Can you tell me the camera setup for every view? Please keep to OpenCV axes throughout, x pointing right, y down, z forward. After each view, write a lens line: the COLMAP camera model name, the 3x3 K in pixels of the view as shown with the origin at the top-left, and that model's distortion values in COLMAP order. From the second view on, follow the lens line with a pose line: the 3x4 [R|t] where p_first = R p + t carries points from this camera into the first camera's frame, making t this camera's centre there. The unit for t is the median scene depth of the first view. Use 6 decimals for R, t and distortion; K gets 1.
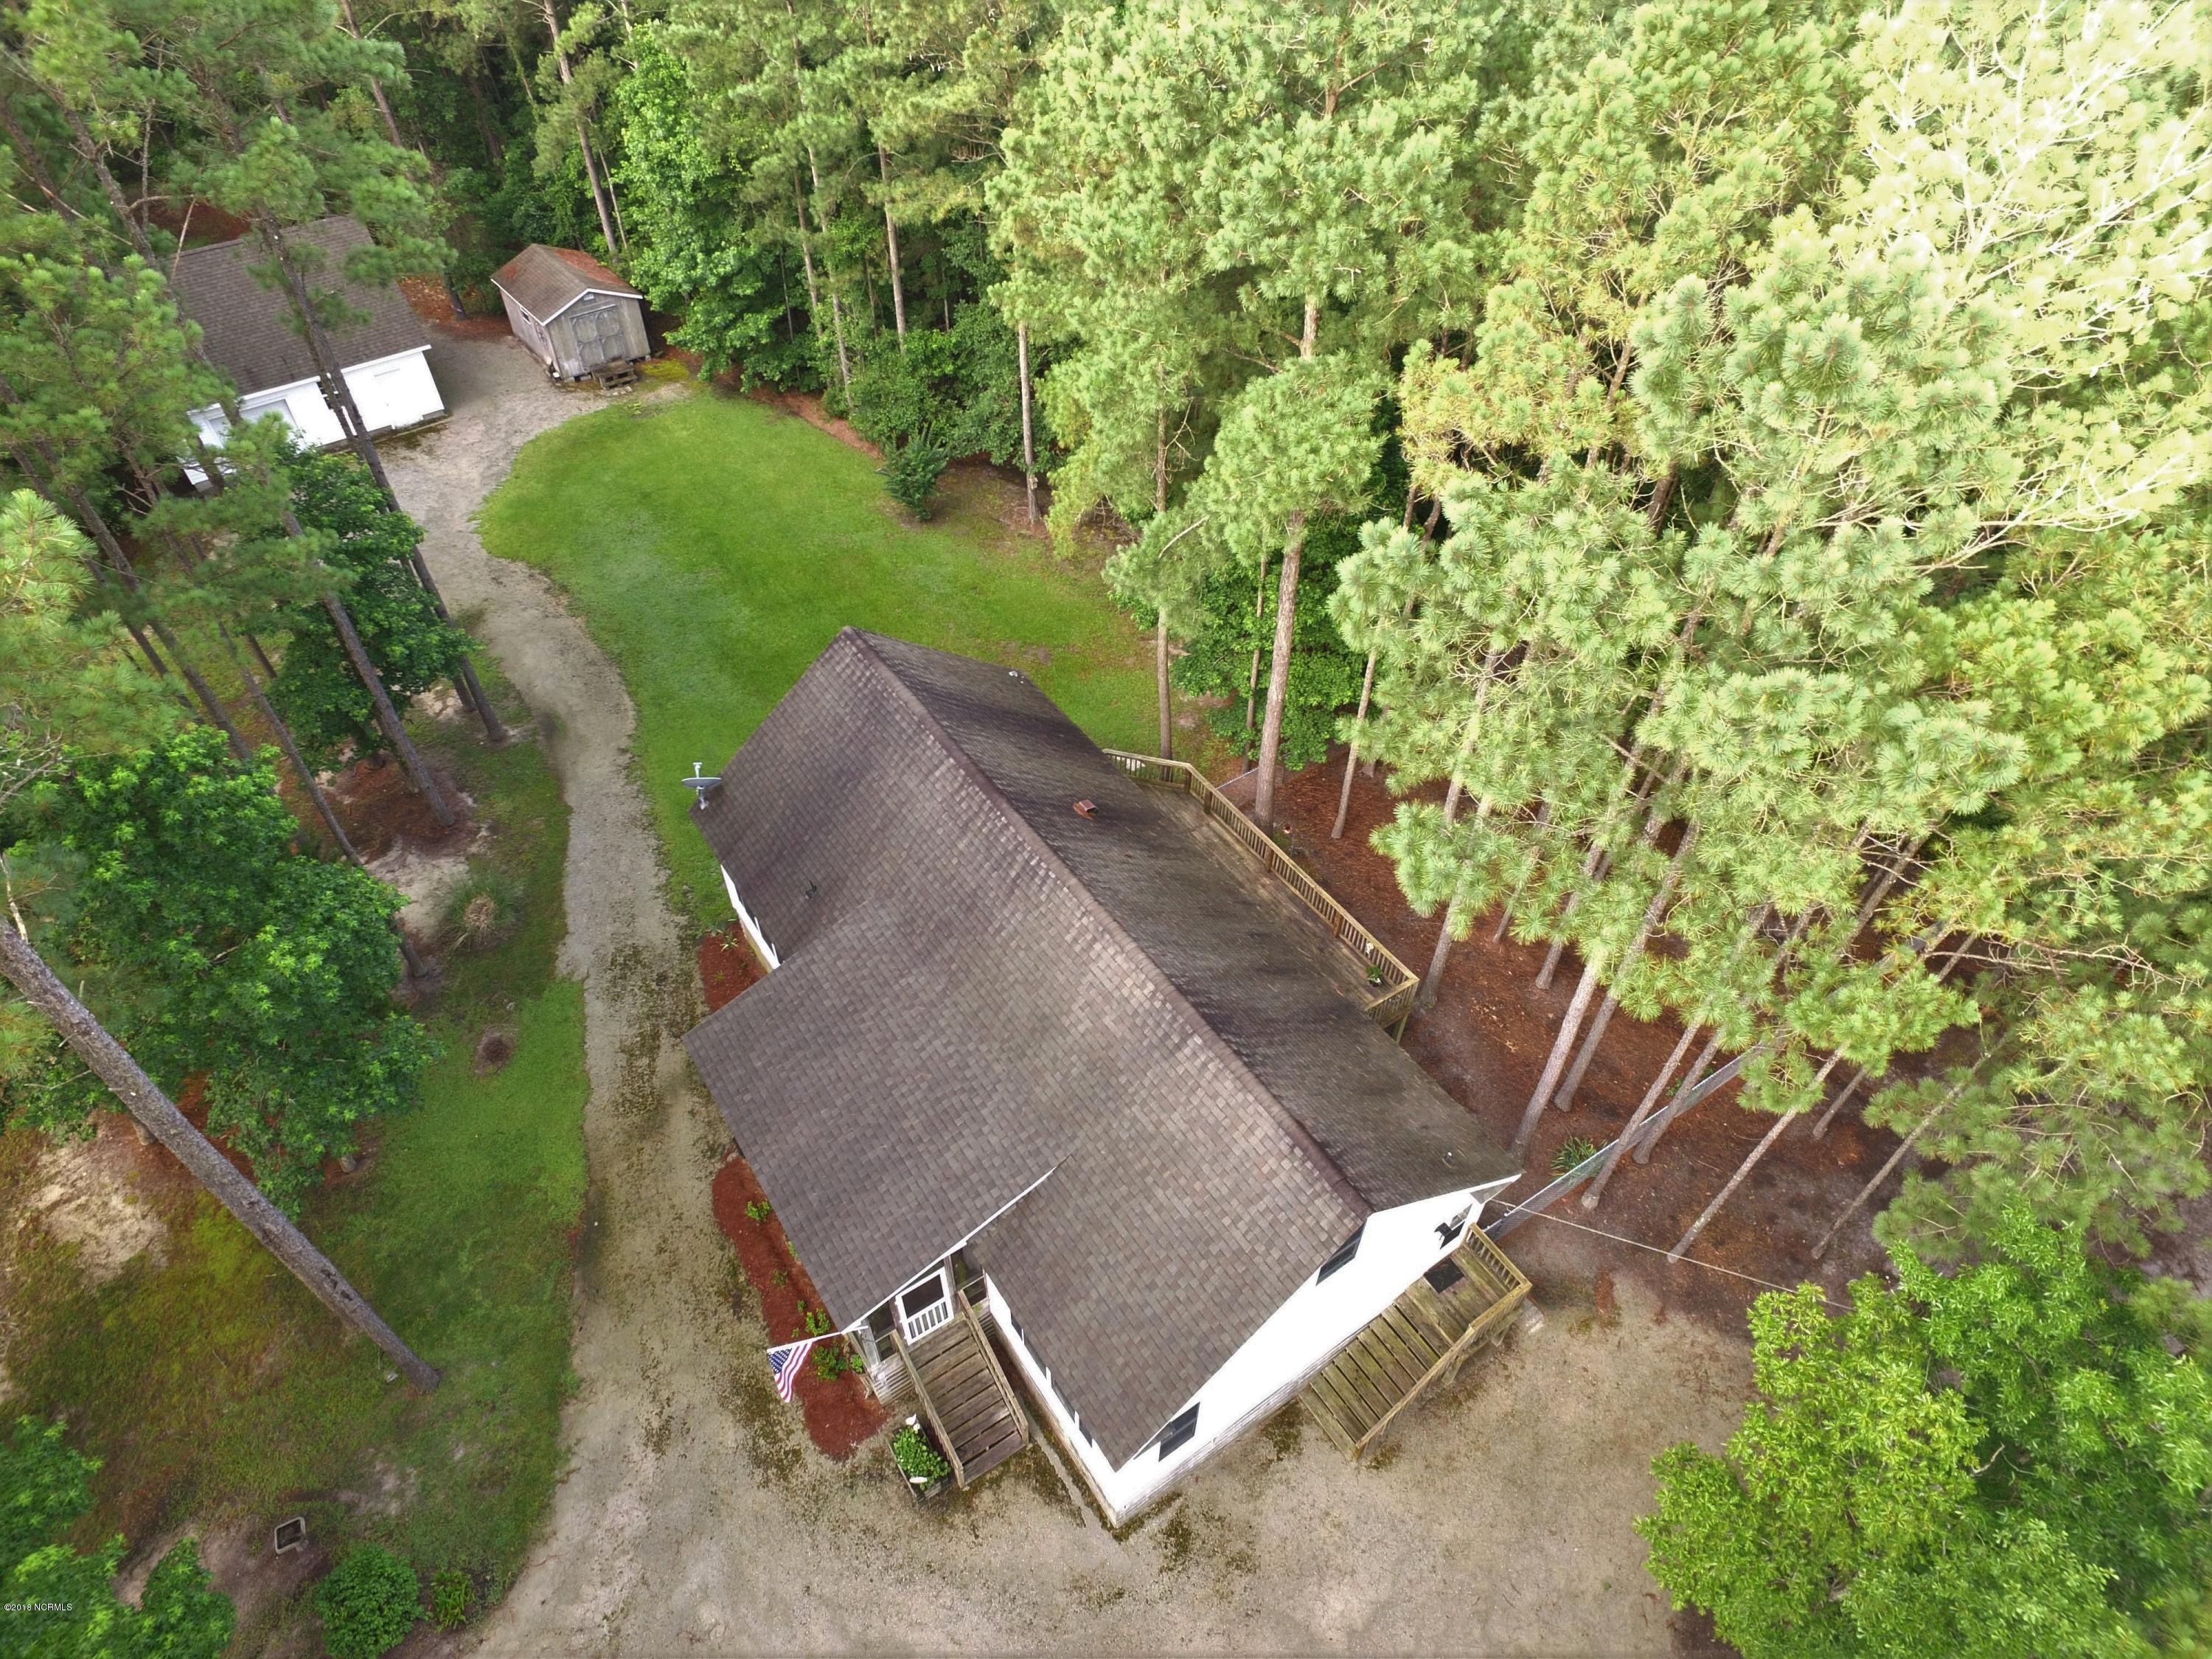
lens RADIAL K [[1282.0, 0, 1101.4], [0, 1282.0, 827.6], [0, 0, 1]] dist [-0.004022, -0.000354]
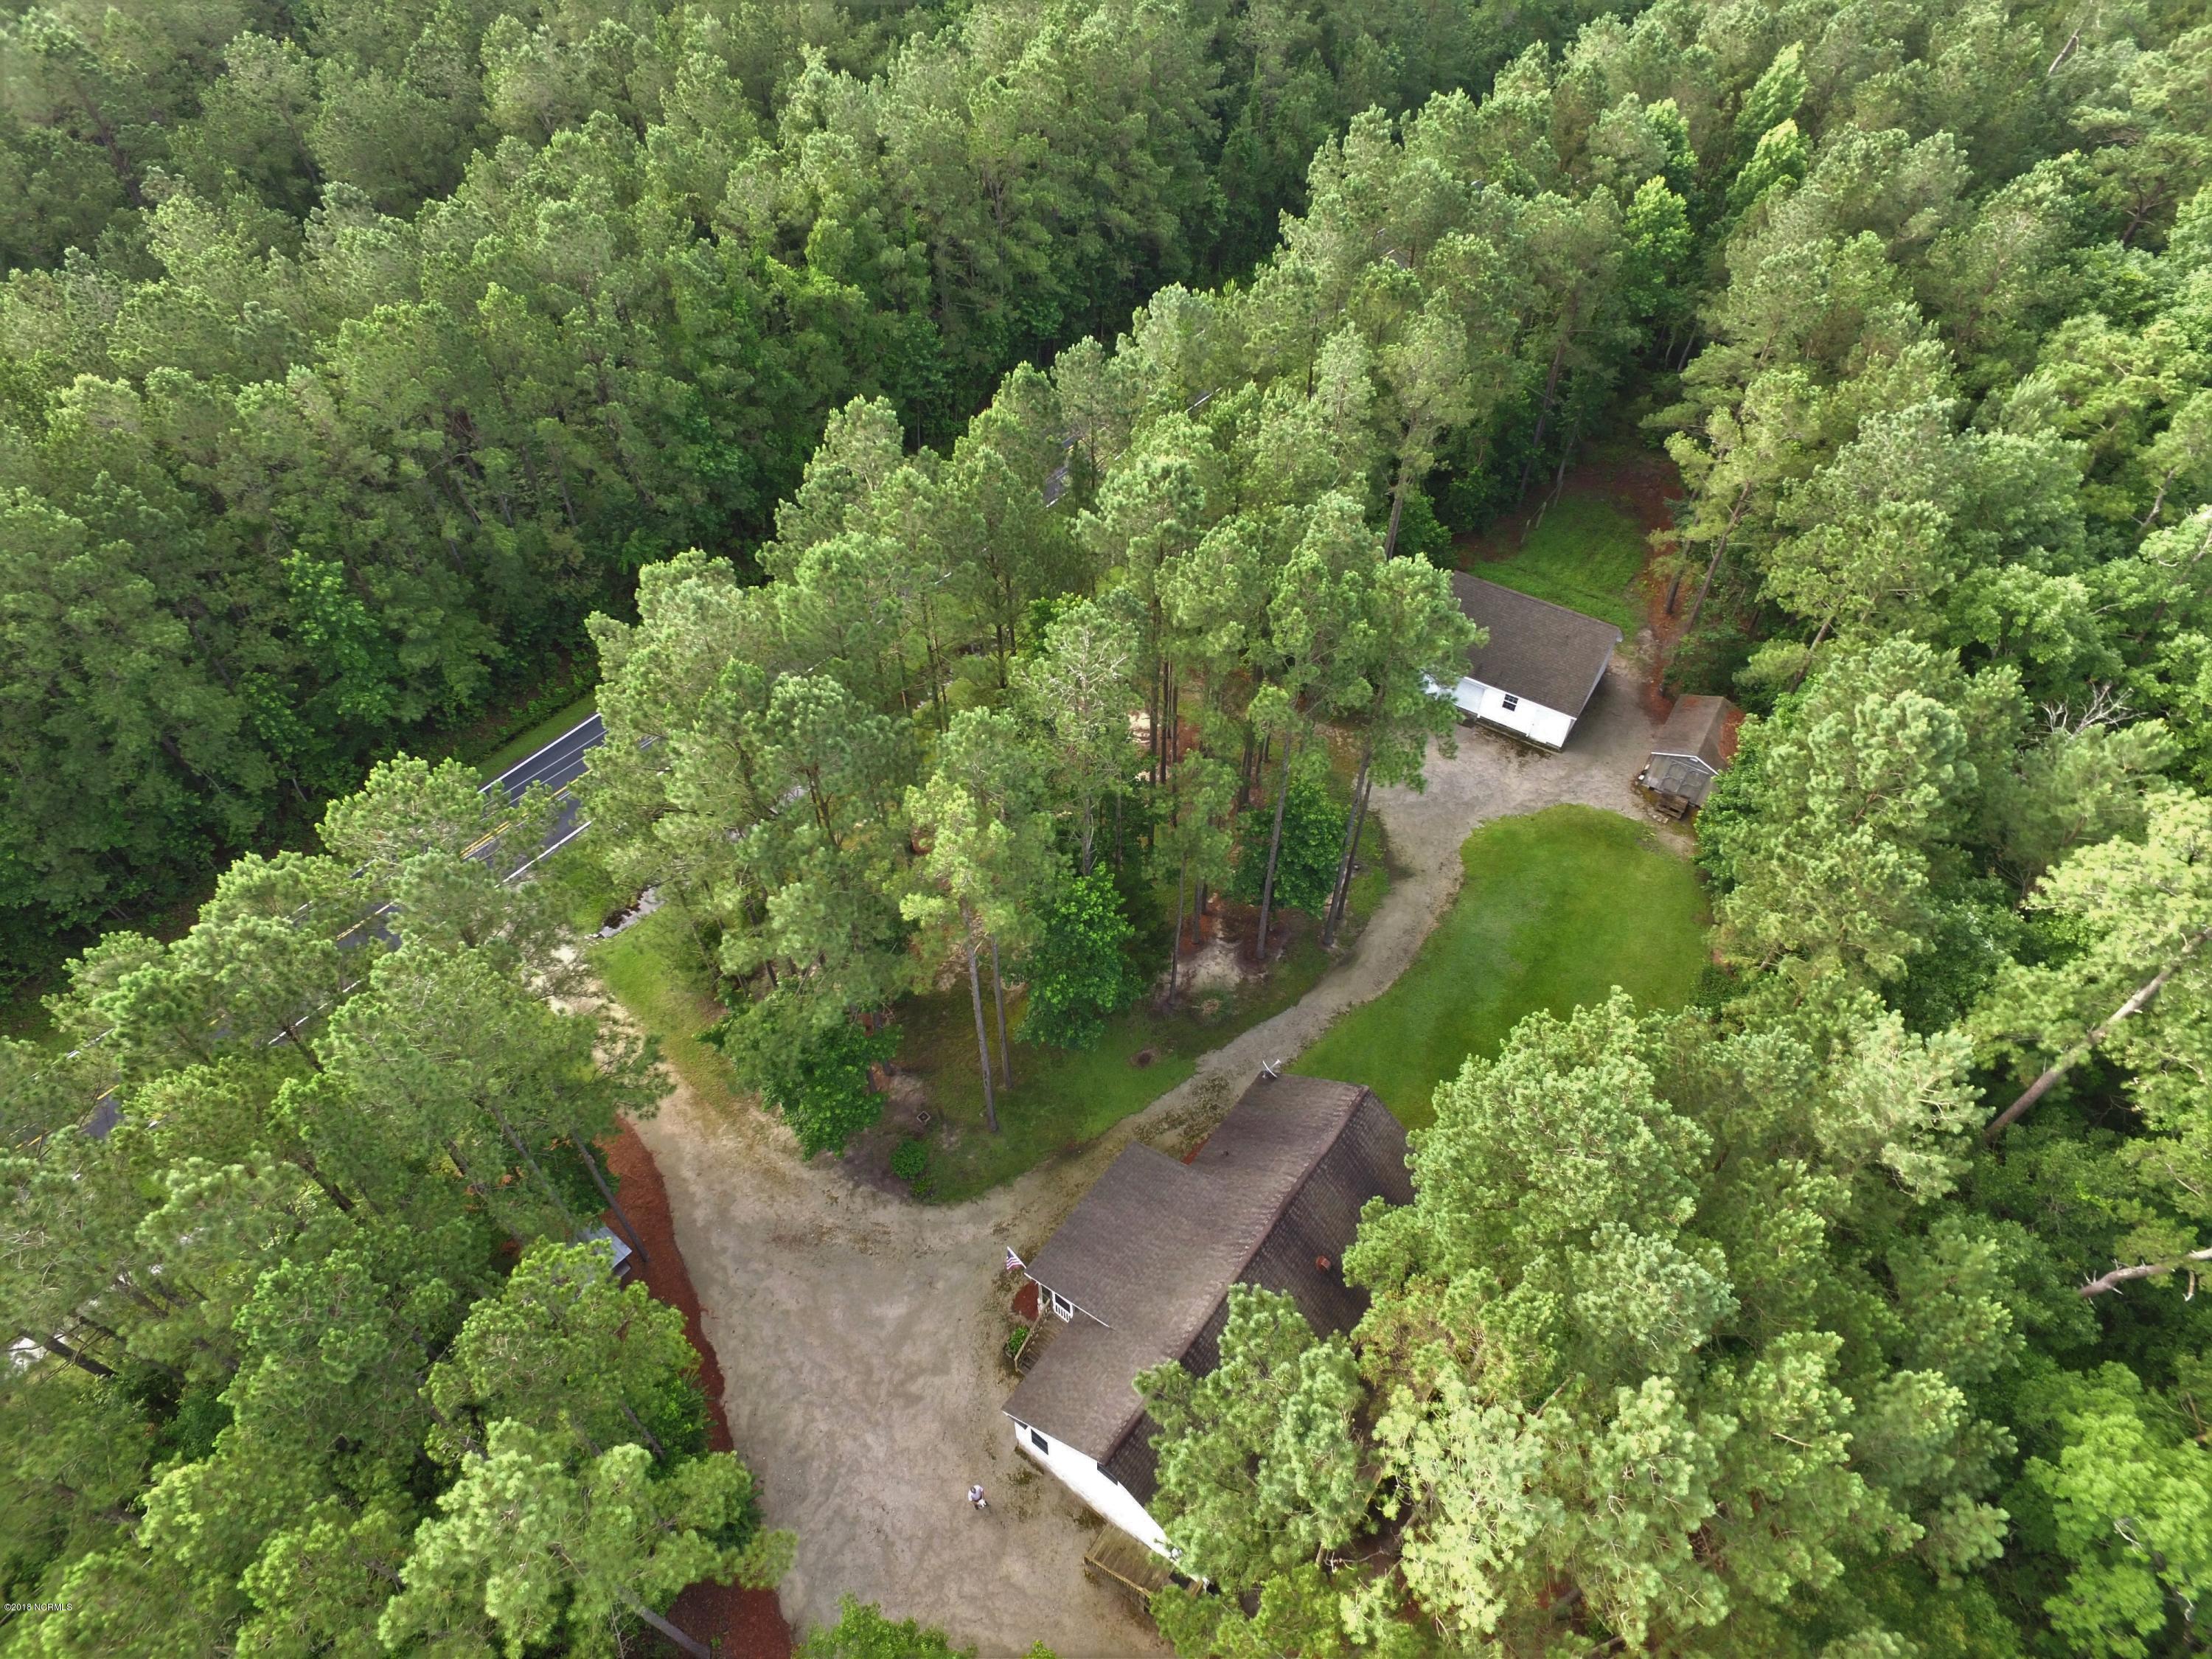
lens RADIAL K [[1282.0, 0, 1105.8], [0, 1282.0, 830.7], [0, 0, 1]] dist [-0.004022, -0.000354]
pose [[0.315738, 0.698973, -0.641675, 0.501161], [-0.675335, 0.640582, 0.365483, -0.690872], [0.666508, 0.317949, 0.674297, -0.462000]]
